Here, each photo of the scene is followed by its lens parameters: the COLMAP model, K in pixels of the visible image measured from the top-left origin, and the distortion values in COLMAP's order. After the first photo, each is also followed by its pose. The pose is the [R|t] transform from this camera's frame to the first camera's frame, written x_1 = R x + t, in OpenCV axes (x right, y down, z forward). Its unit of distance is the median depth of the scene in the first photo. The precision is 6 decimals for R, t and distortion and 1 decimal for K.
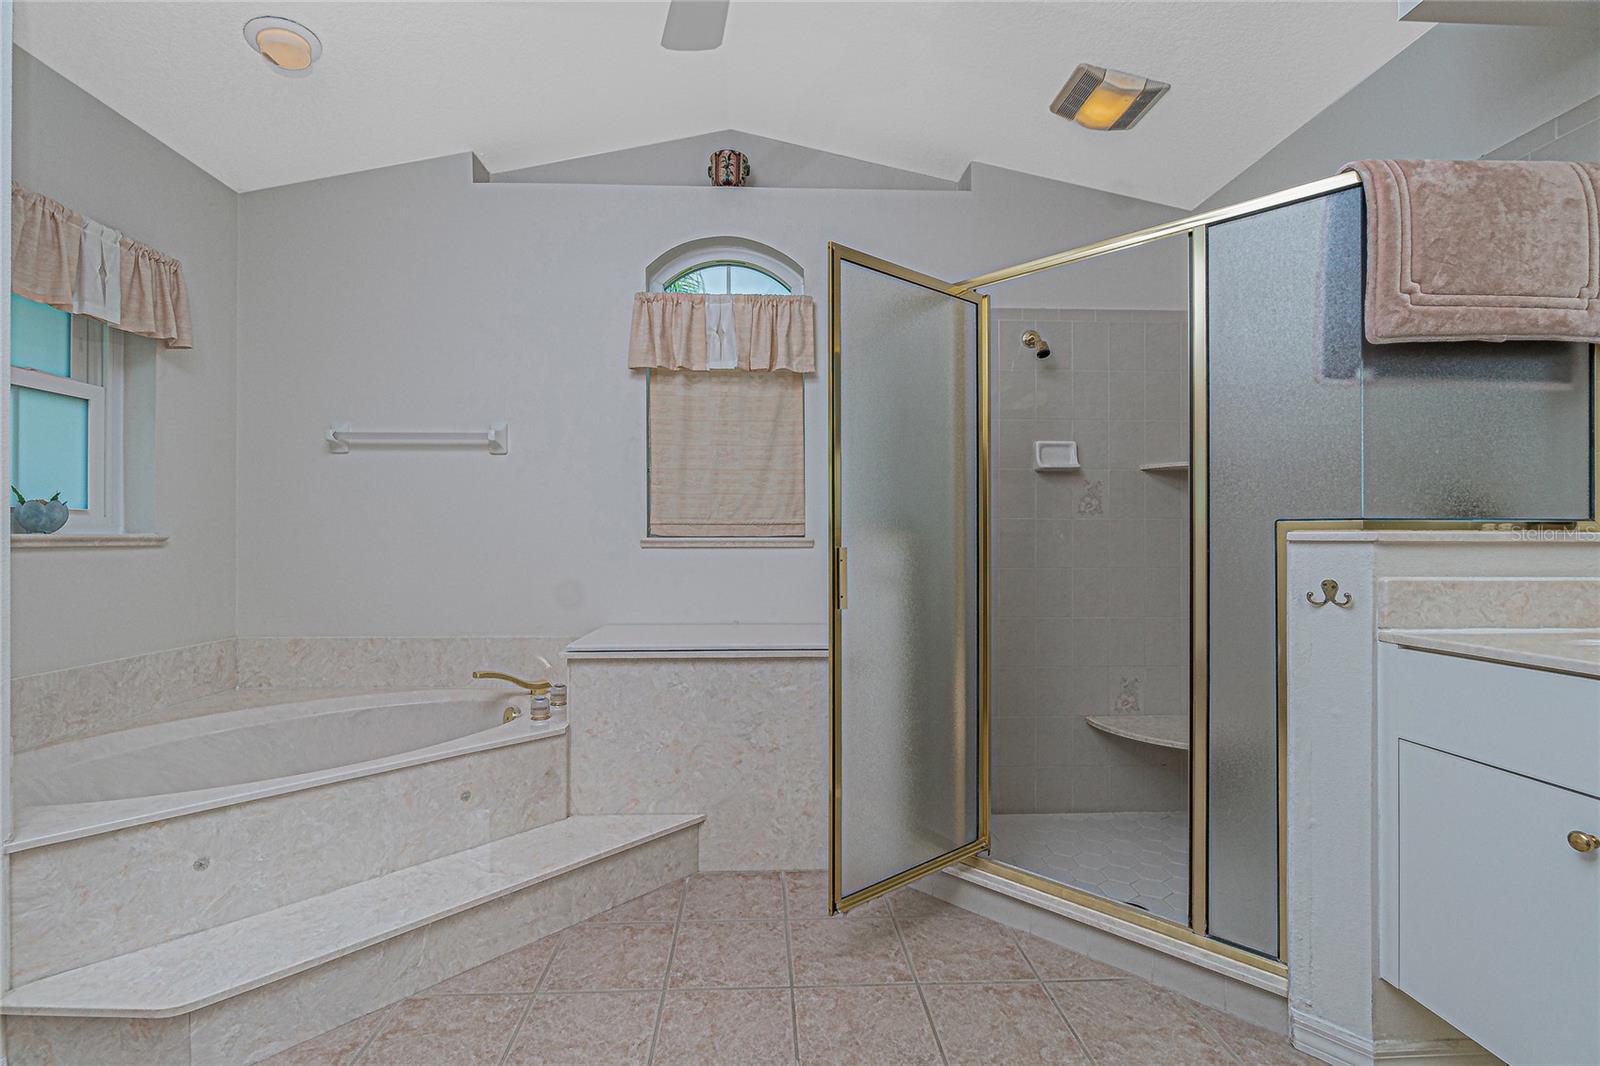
lens RADIAL K [[705.0, 0, 797.3], [0, 705.0, 534.6], [0, 0, 1]] dist [0.000620, -0.000244]
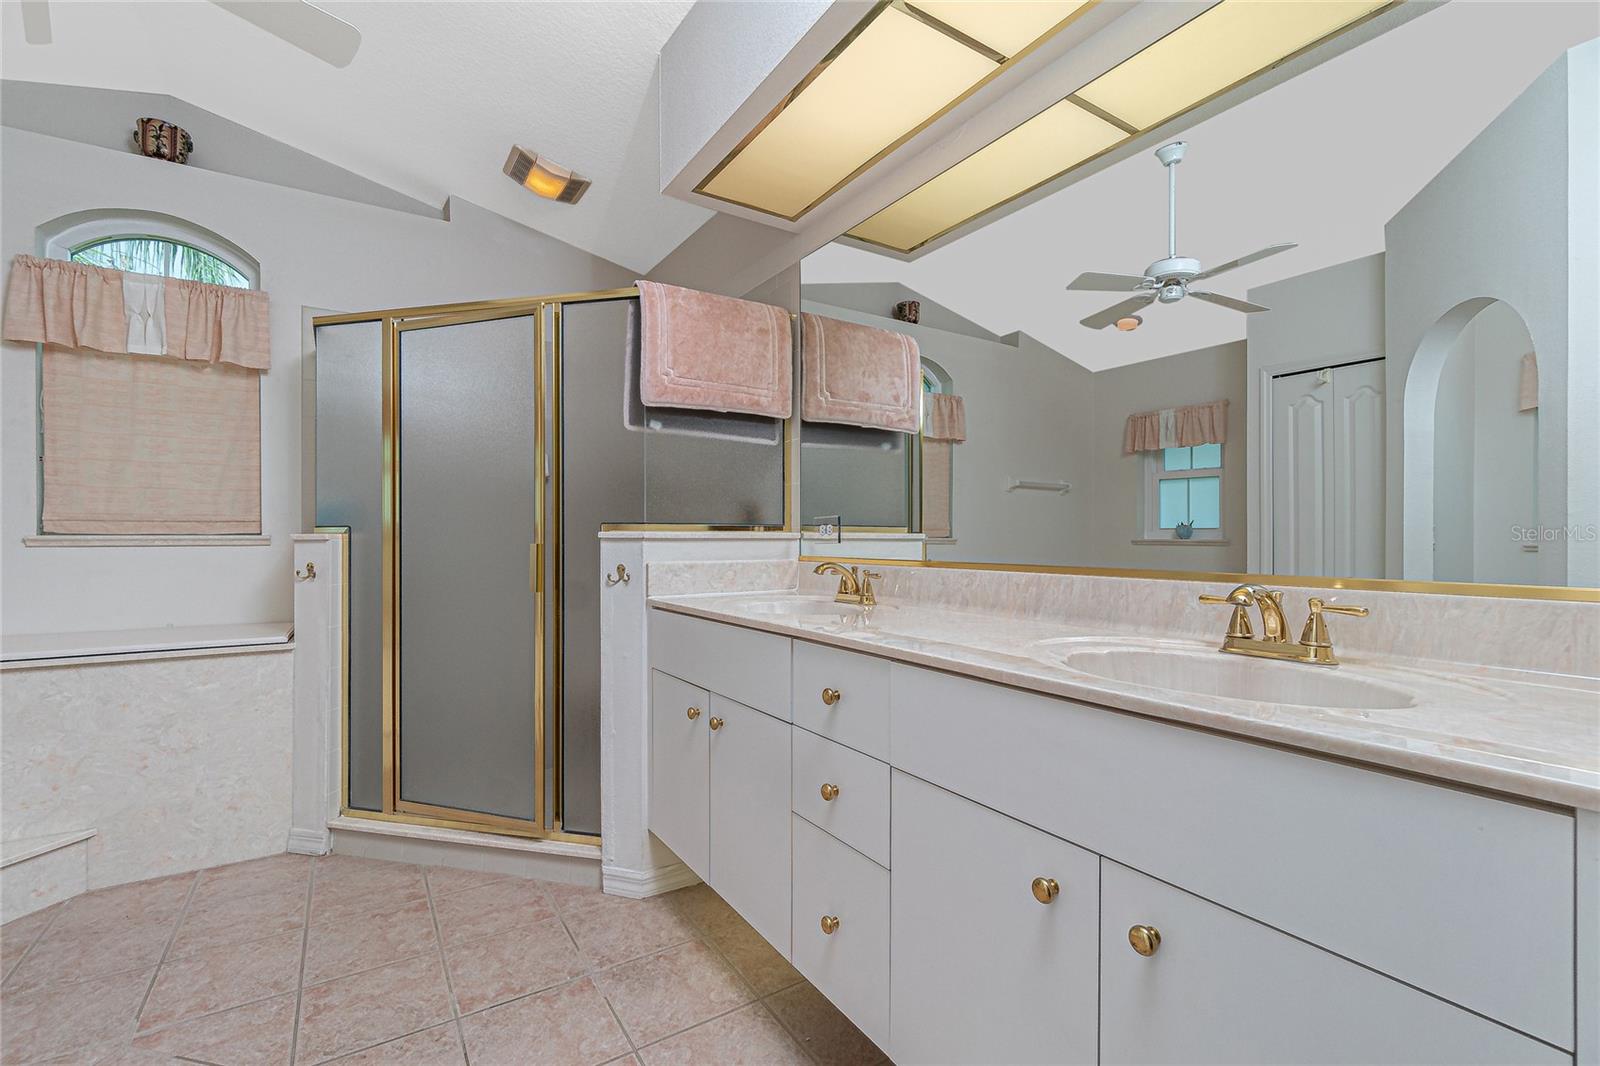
lens RADIAL K [[687.7, 0, 801.4], [0, 687.7, 537.7], [0, 0, 1]] dist [-0.007627, -0.000677]
pose [[0.864937, 0.000230, 0.501880, 0.227578], [-0.003441, 0.999979, 0.005472, -0.000519], [-0.501868, -0.006460, 0.864920, -0.256864]]
